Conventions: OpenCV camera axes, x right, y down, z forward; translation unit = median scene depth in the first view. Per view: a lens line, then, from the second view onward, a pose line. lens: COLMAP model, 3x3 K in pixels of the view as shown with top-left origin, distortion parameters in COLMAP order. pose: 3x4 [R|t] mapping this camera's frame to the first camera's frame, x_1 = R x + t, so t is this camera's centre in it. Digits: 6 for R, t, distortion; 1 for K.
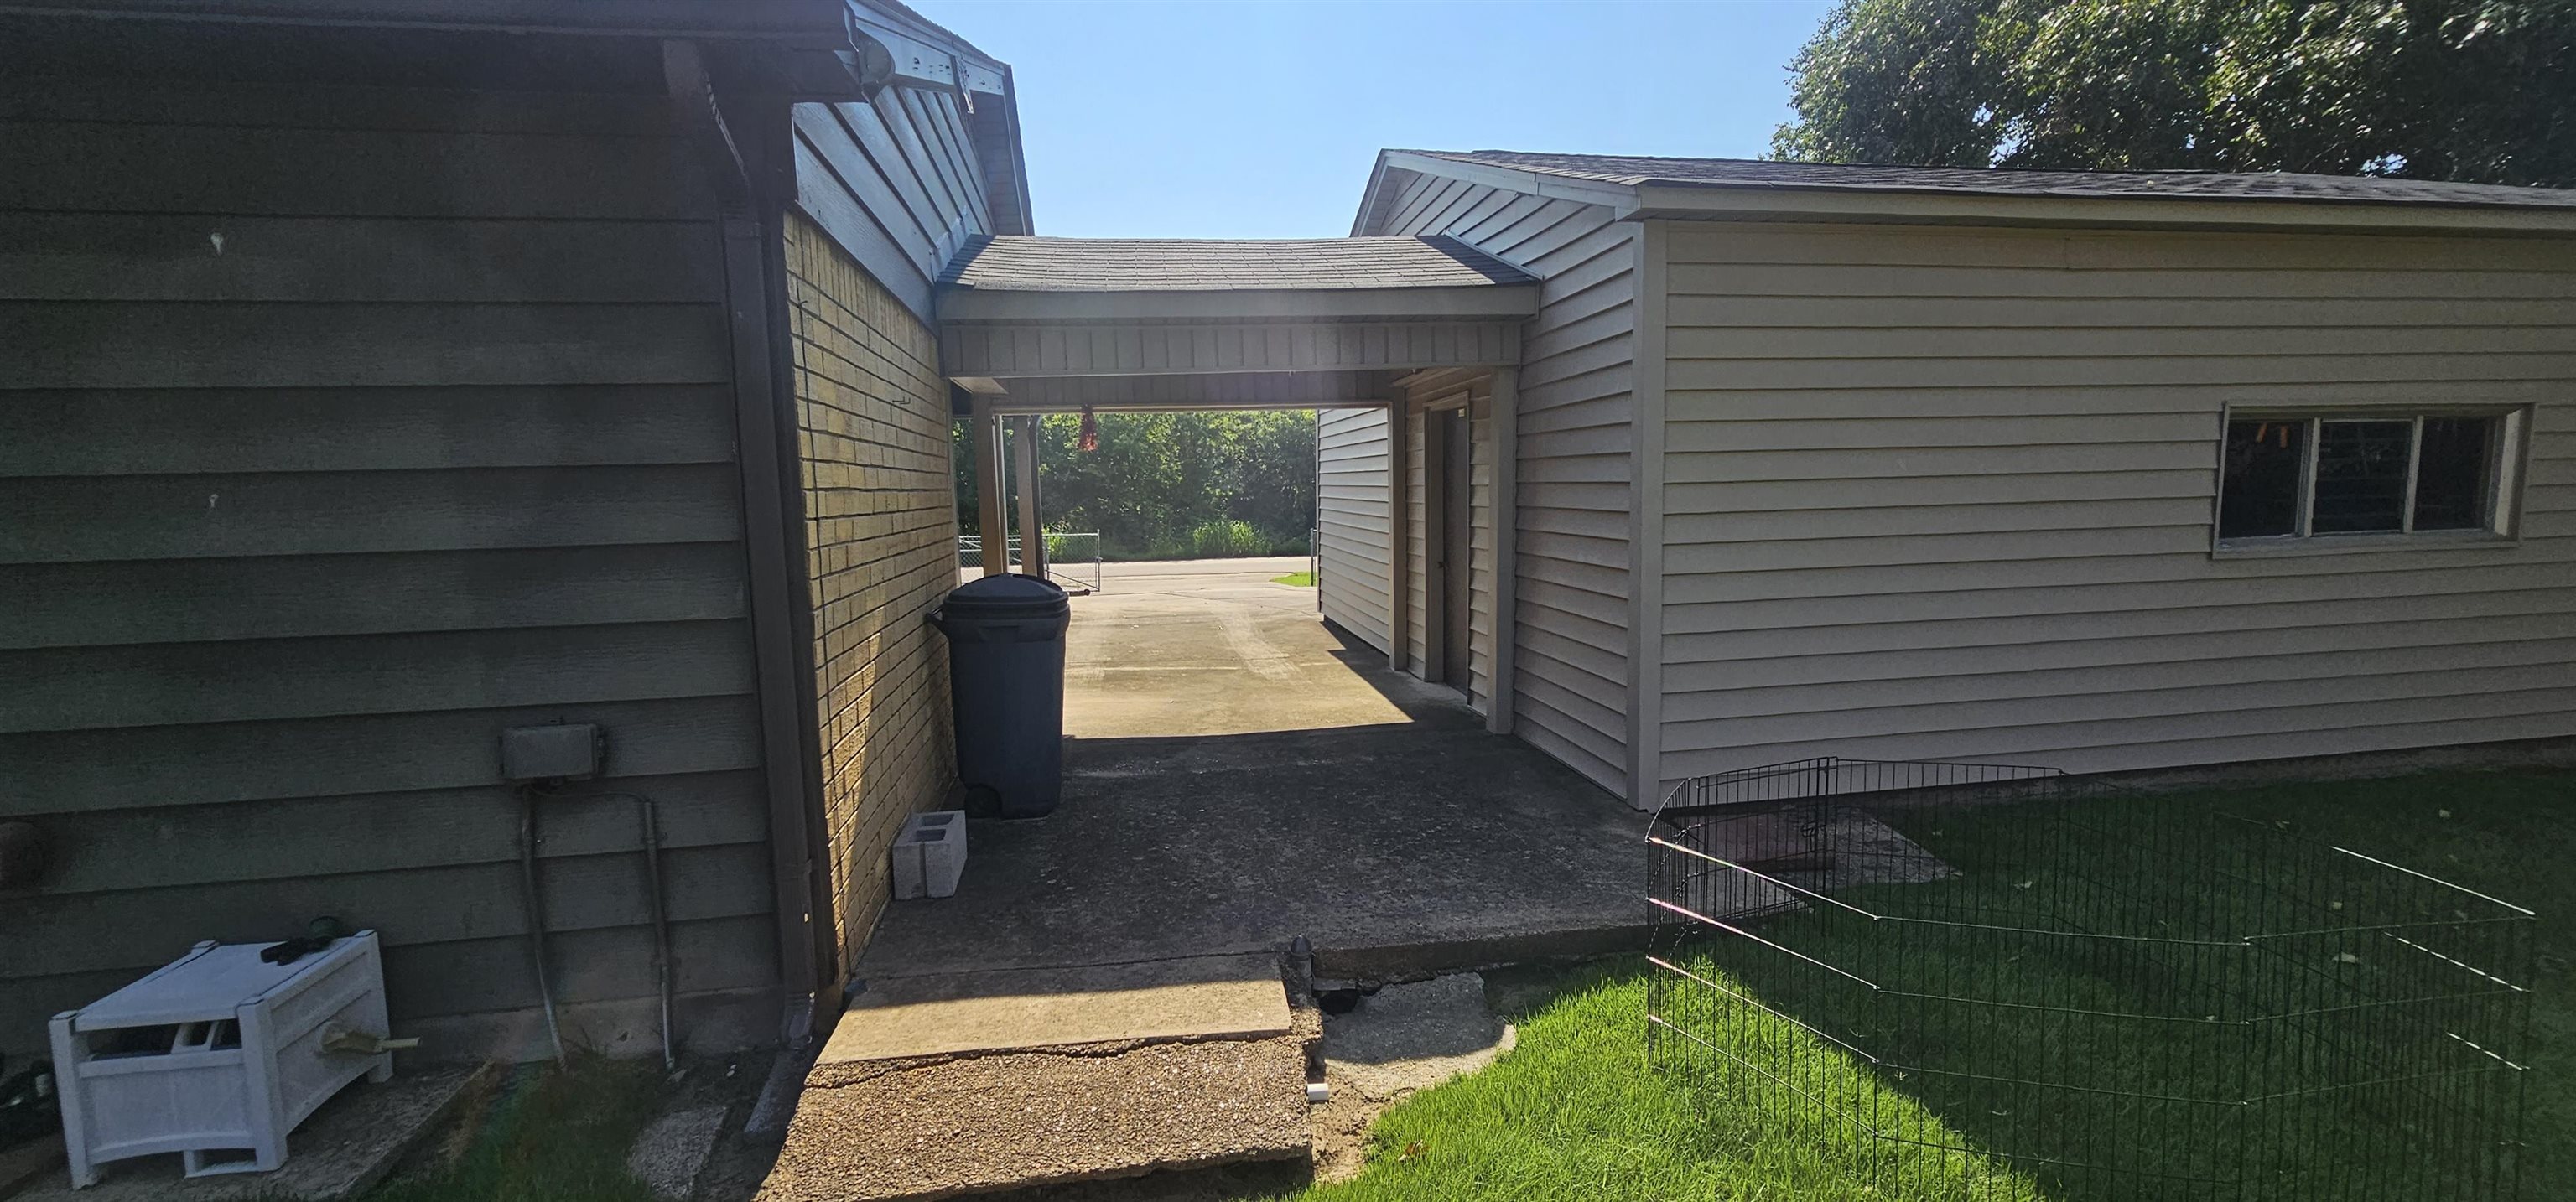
lens RADIAL K [[1053.2, 0, 1279.3], [0, 1053.2, 606.0], [0, 0, 1]] dist [-0.003877, 0.002198]
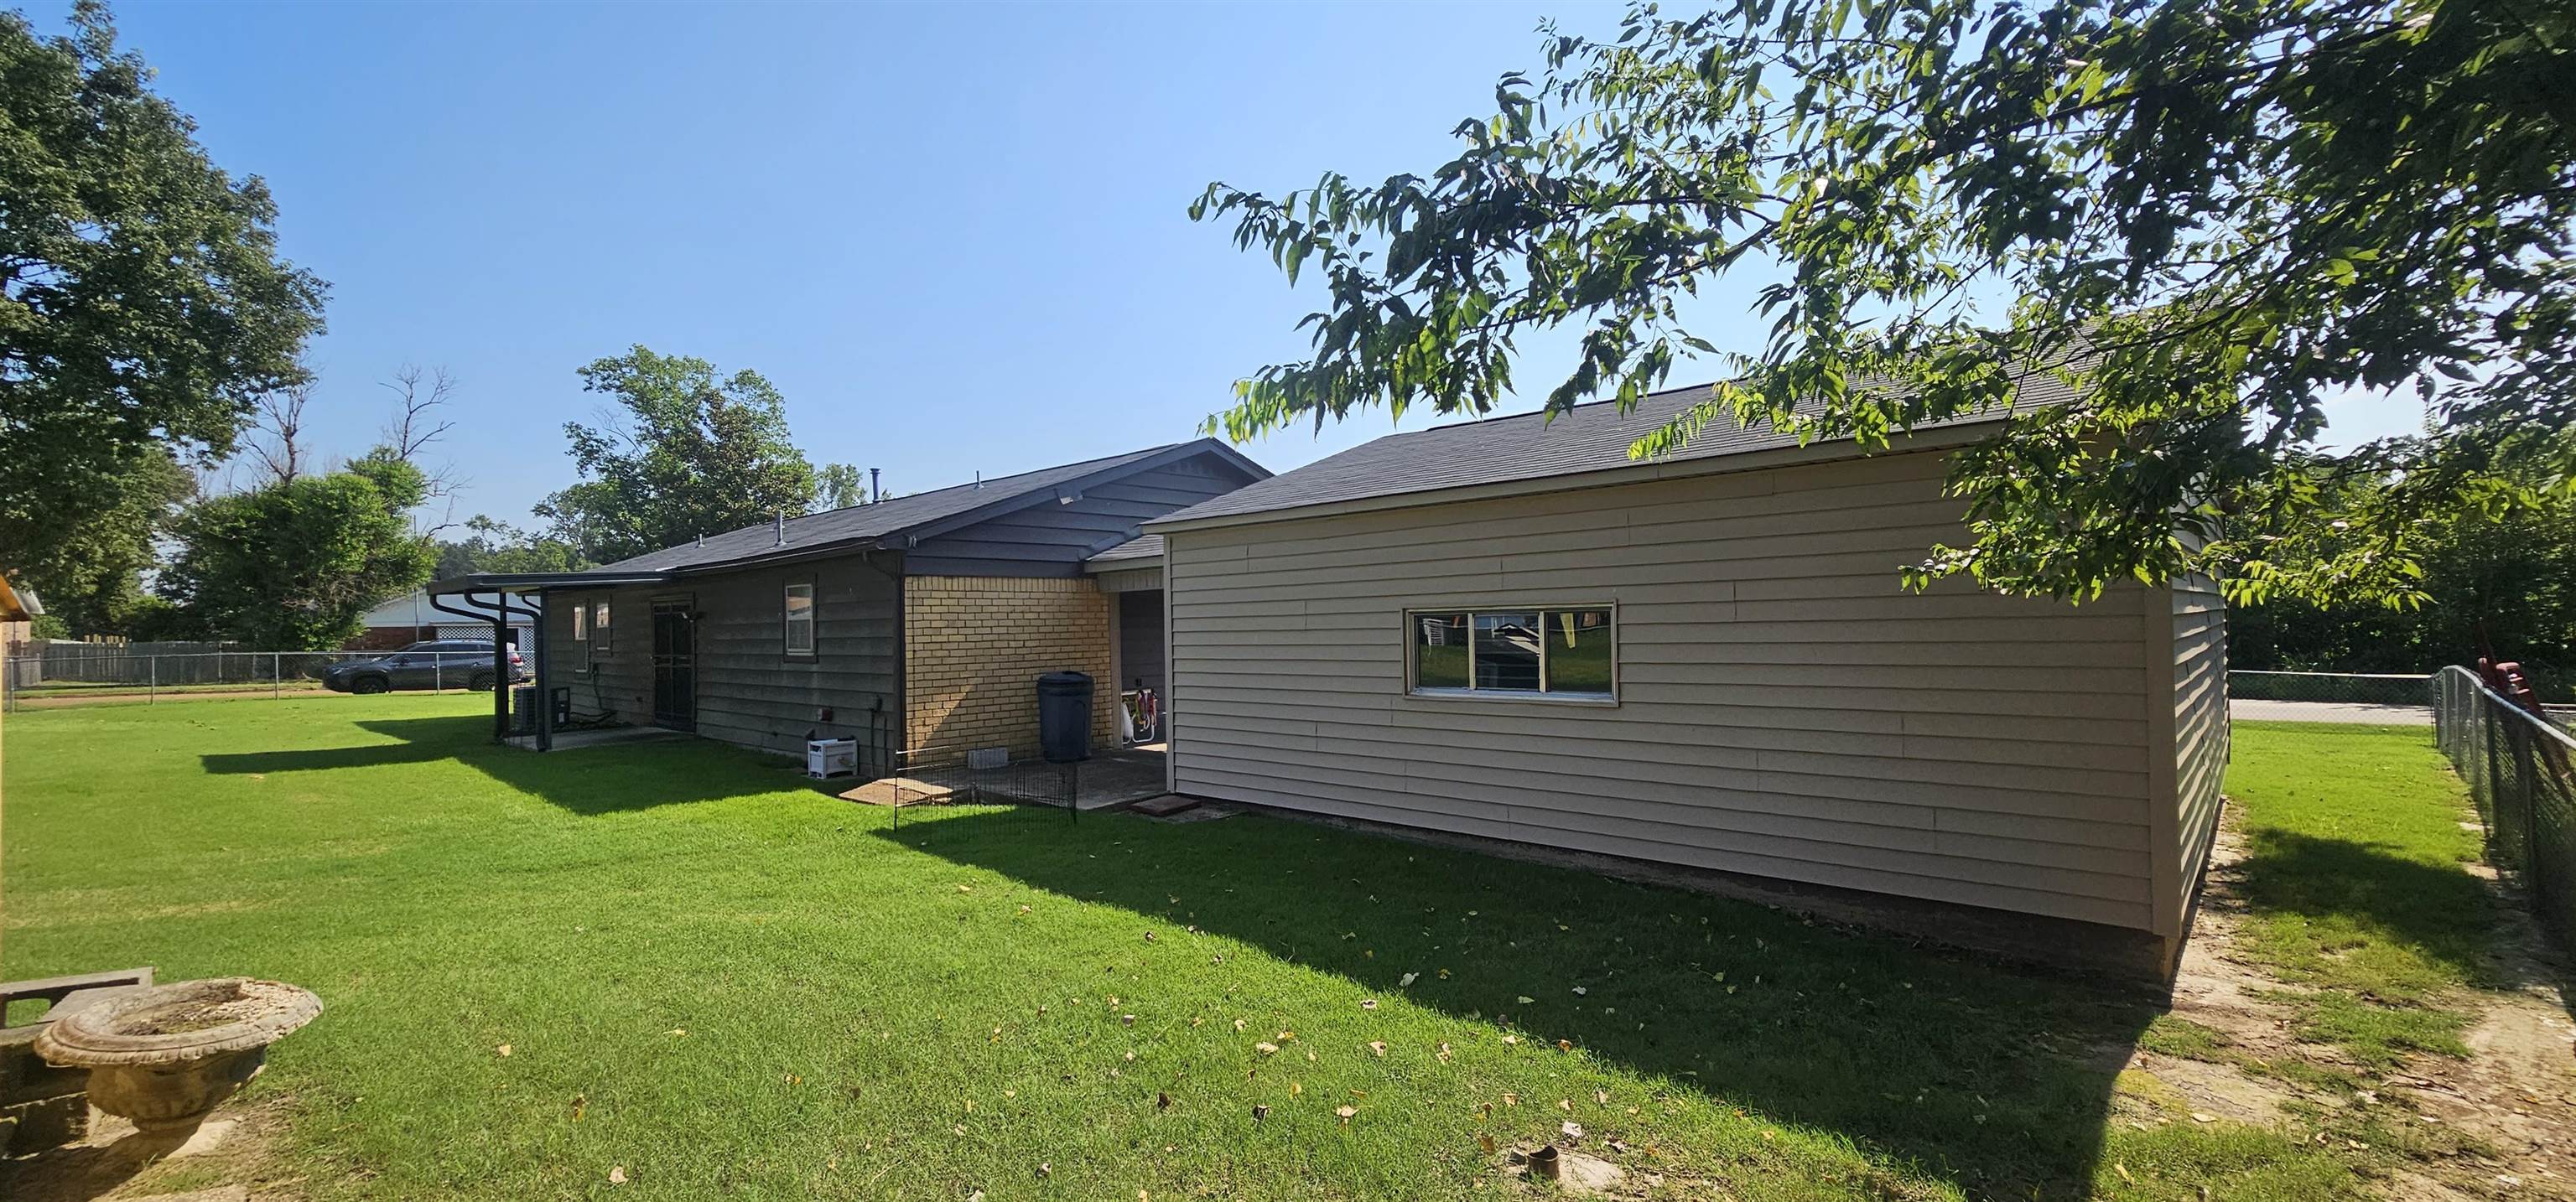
lens RADIAL K [[1053.2, 0, 1289.2], [0, 1053.2, 601.0], [0, 0, 1]] dist [-0.003877, 0.002198]
pose [[0.607709, -0.006239, -0.794135, 2.096768], [-0.089679, 0.993034, -0.076429, -0.053078], [0.789080, 0.117664, 0.602916, -0.169527]]
